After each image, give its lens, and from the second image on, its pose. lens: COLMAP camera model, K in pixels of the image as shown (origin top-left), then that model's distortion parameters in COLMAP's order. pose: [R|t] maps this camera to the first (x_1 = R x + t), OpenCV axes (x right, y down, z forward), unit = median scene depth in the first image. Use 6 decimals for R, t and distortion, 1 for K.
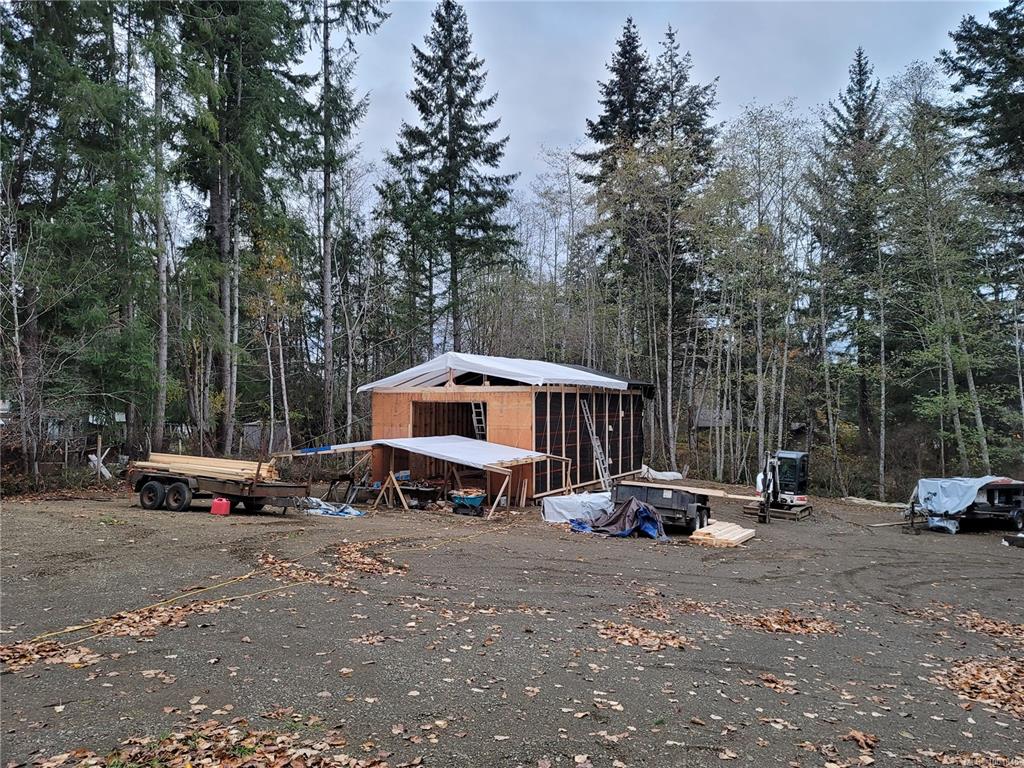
lens RADIAL K [[745.2, 0, 527.8], [0, 745.2, 383.7], [0, 0, 1]] dist [0.091263, -0.079070]
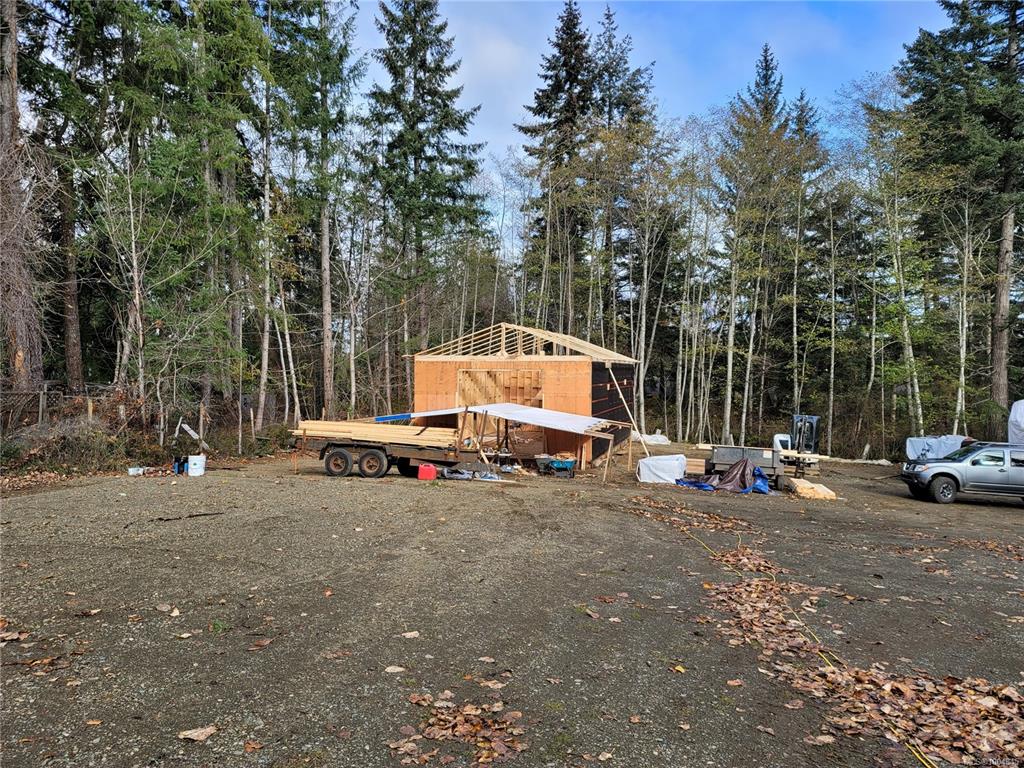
lens RADIAL K [[741.2, 0, 514.0], [0, 741.2, 381.1], [0, 0, 1]] dist [0.085969, -0.070499]
pose [[0.980357, 0.001470, 0.197224, -0.170968], [-0.009442, 0.999175, 0.039487, -0.000815], [-0.197003, -0.040574, 0.979563, -0.003987]]
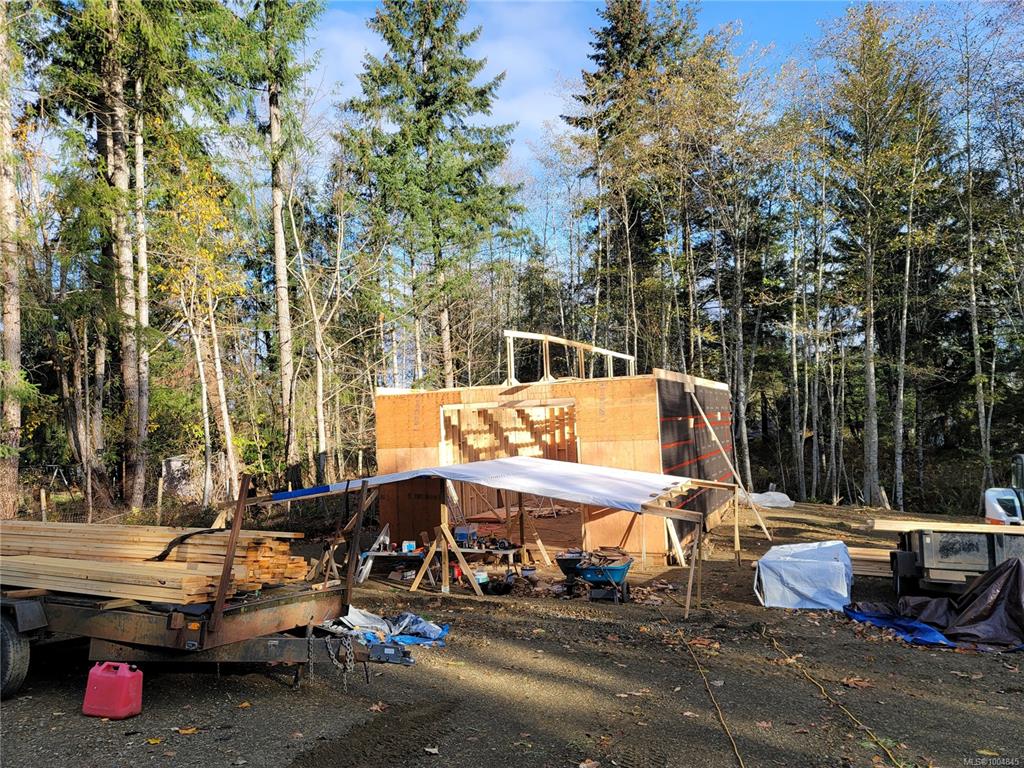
lens RADIAL K [[745.2, 0, 527.8], [0, 745.2, 383.7], [0, 0, 1]] dist [0.091263, -0.079070]
pose [[0.994229, -0.041067, 0.099105, -0.088446], [0.044210, 0.998580, -0.029728, 0.016334], [-0.097744, 0.033938, 0.994633, 0.222435]]
